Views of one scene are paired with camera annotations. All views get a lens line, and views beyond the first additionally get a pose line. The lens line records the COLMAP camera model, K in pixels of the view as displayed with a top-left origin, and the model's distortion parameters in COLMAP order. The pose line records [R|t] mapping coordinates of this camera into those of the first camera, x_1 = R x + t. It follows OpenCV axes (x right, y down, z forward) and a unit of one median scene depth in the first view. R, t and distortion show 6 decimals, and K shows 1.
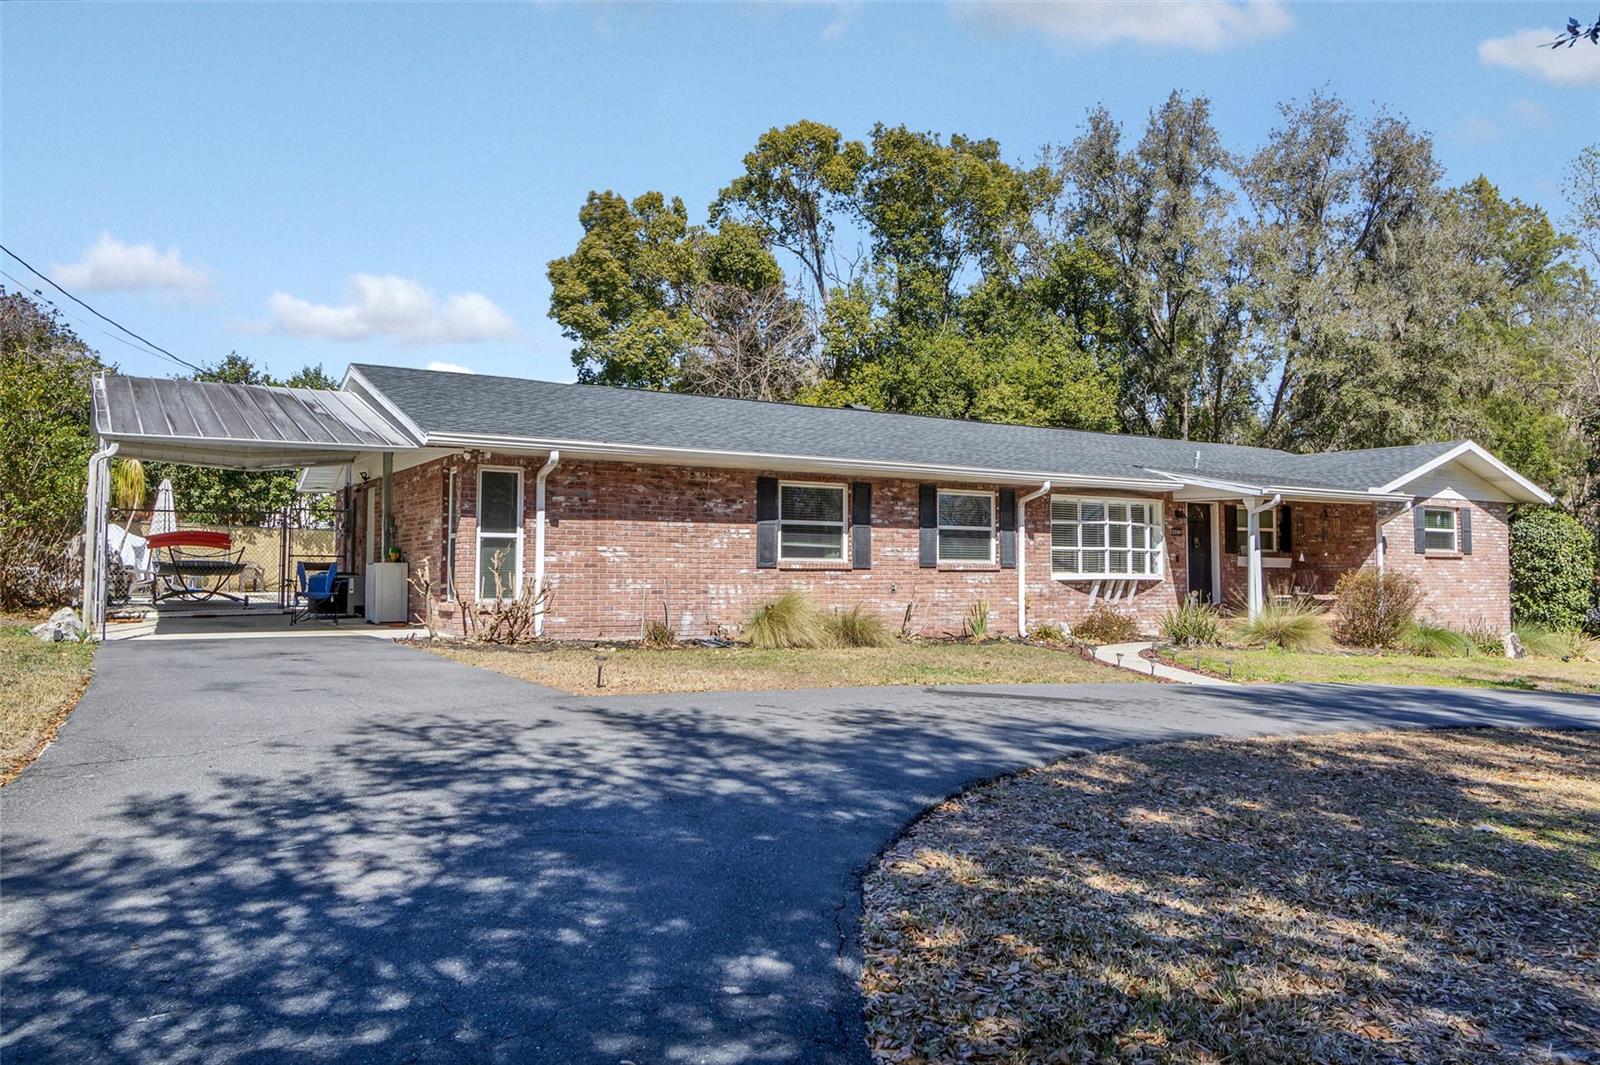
lens RADIAL K [[1168.2, 0, 754.8], [0, 1168.2, 533.3], [0, 0, 1]] dist [-0.001108, 0.004179]
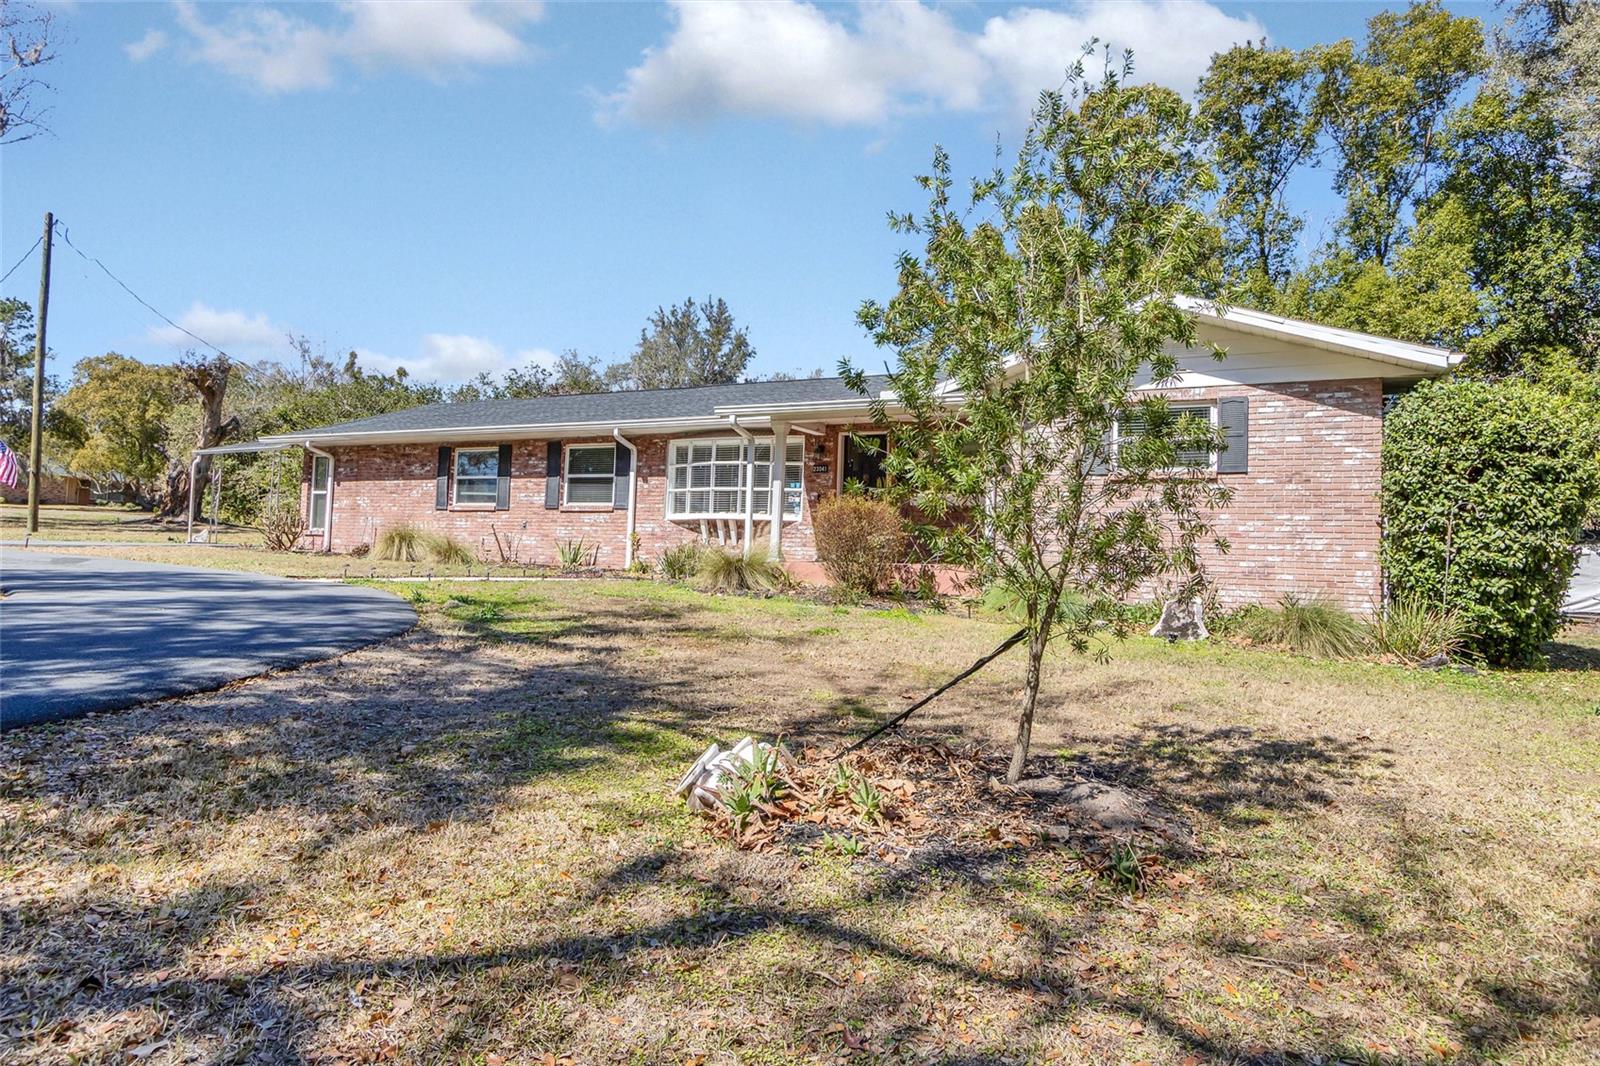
lens RADIAL K [[961.9, 0, 800.0], [0, 961.9, 533.0], [0, 0, 1]] dist [0.011827, 0.001076]
pose [[0.540513, -0.016449, -0.841175, 1.122970], [-0.001953, 0.999782, -0.020806, 0.073955], [0.841333, 0.012889, 0.540363, 0.661821]]
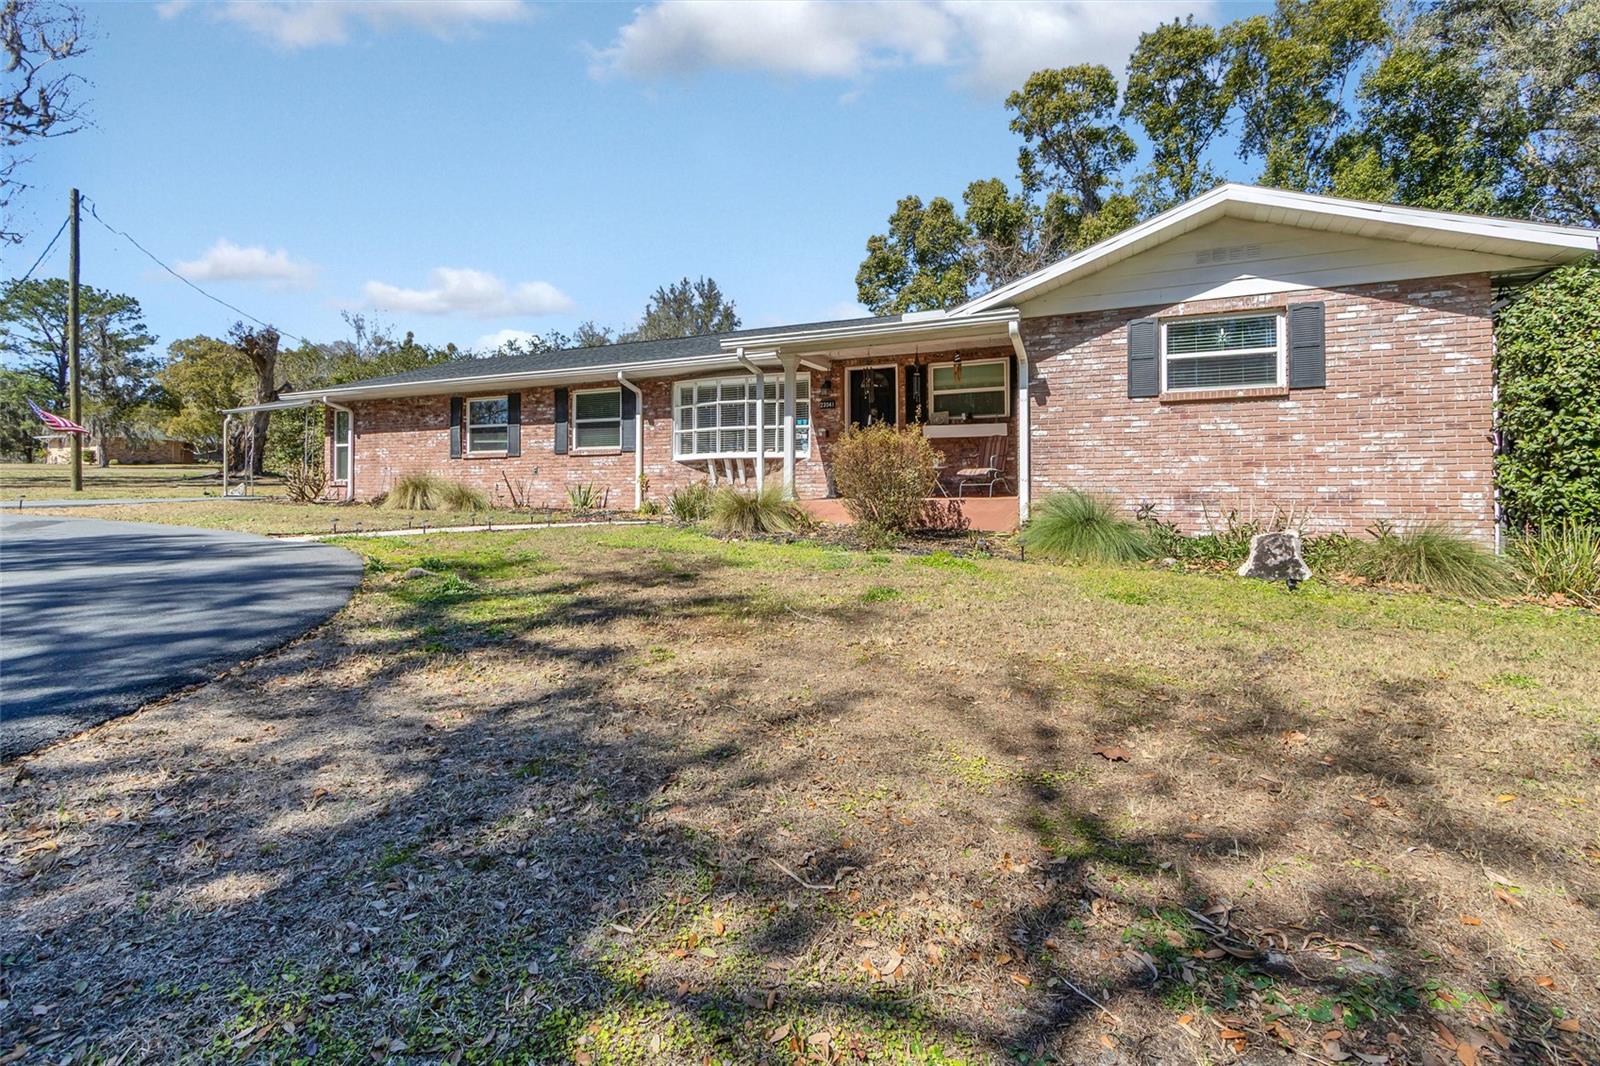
lens RADIAL K [[732.6, 0, 803.7], [0, 732.6, 489.0], [0, 0, 1]] dist [0.009513, -0.000617]
pose [[0.571911, -0.009911, -0.820256, 0.933440], [0.031886, 0.999440, 0.010156, 0.066566], [0.819696, -0.031963, 0.571906, 0.747768]]
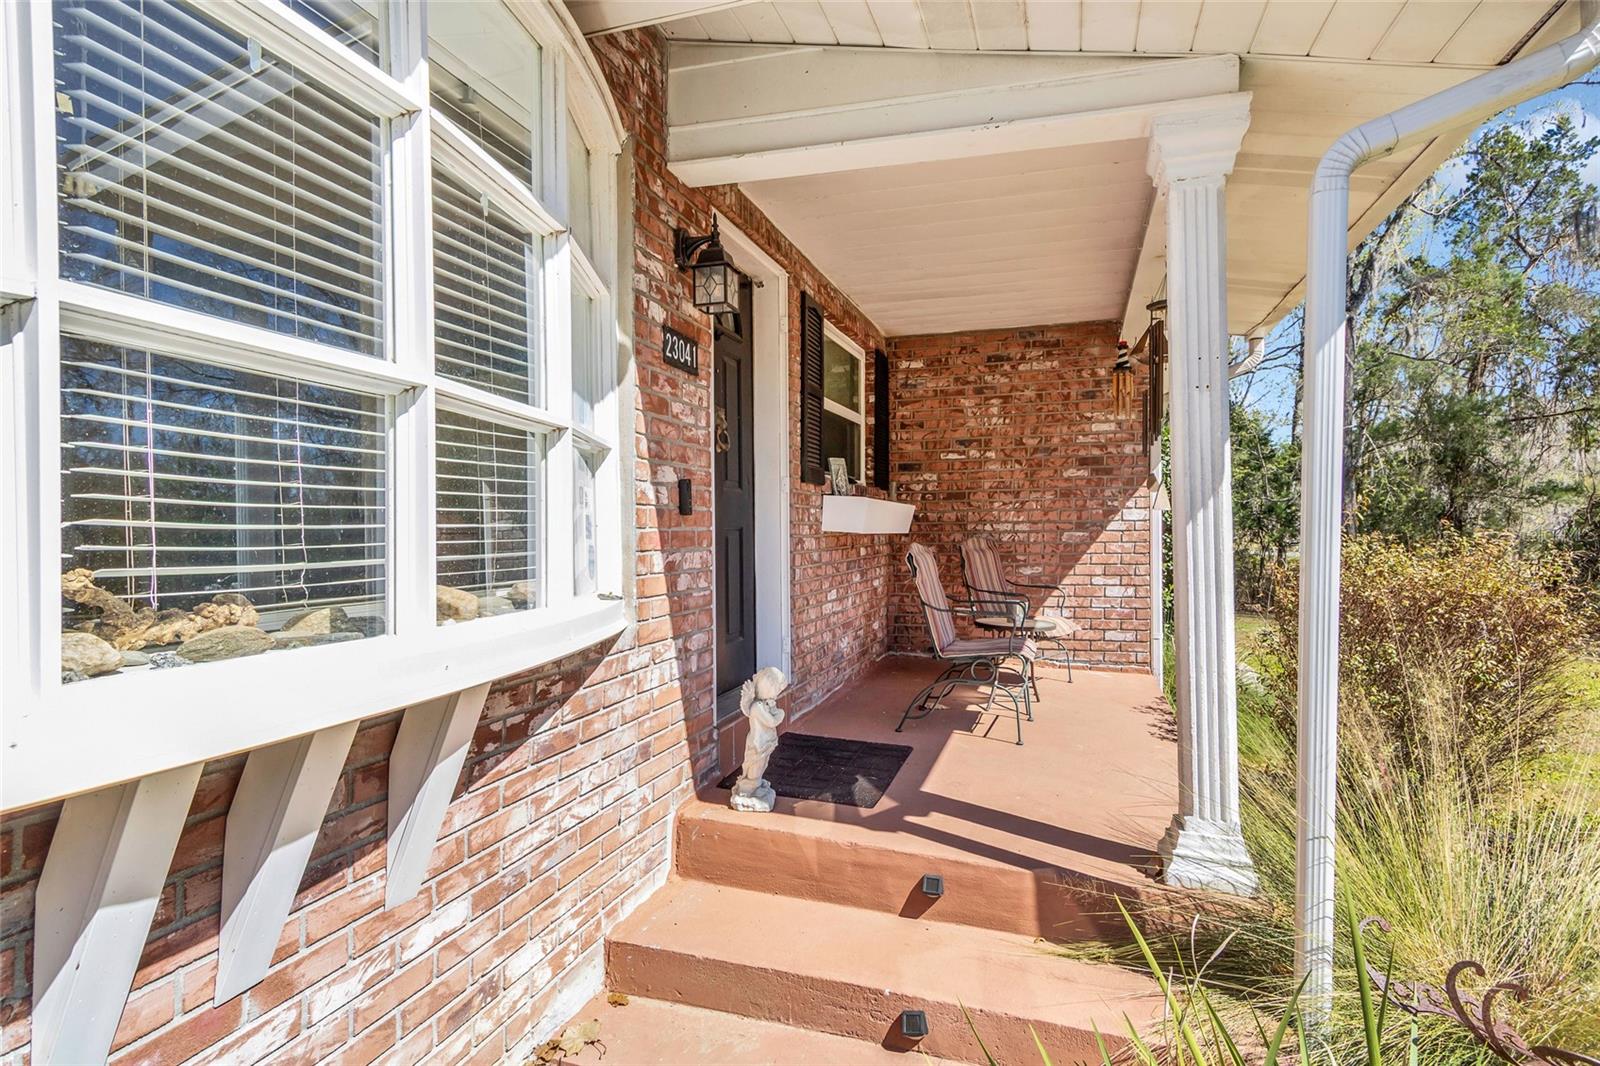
lens RADIAL K [[864.4, 0, 800.0], [0, 864.4, 533.0], [0, 0, 1]] dist [0.014010, -0.000210]
pose [[0.741121, -0.012222, 0.671260, 0.324155], [-0.016769, 0.999185, 0.036707, 0.025287], [-0.671162, -0.038461, 0.740313, 1.011229]]
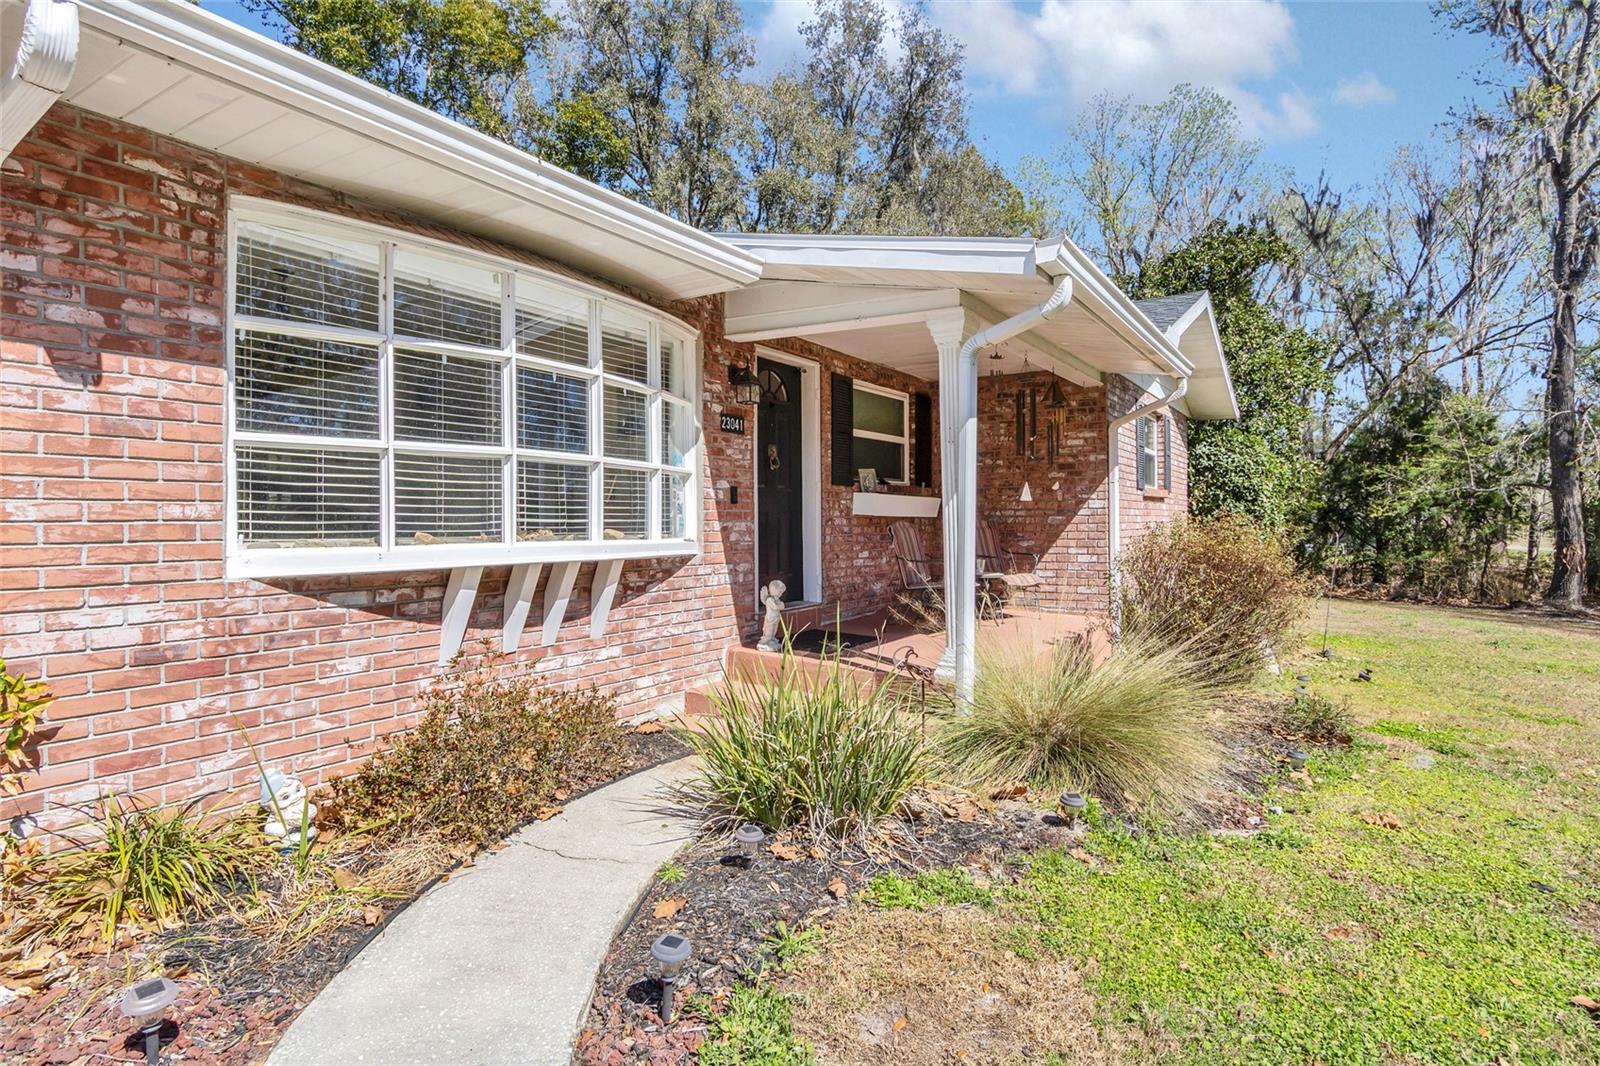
lens RADIAL K [[857.7, 0, 799.2], [0, 857.7, 508.9], [0, 0, 1]] dist [0.000552, -0.000114]
pose [[0.888919, -0.000431, 0.458064, 0.290829], [-0.010007, 0.999743, 0.020360, 0.023356], [-0.457955, -0.022682, 0.888686, 0.851967]]
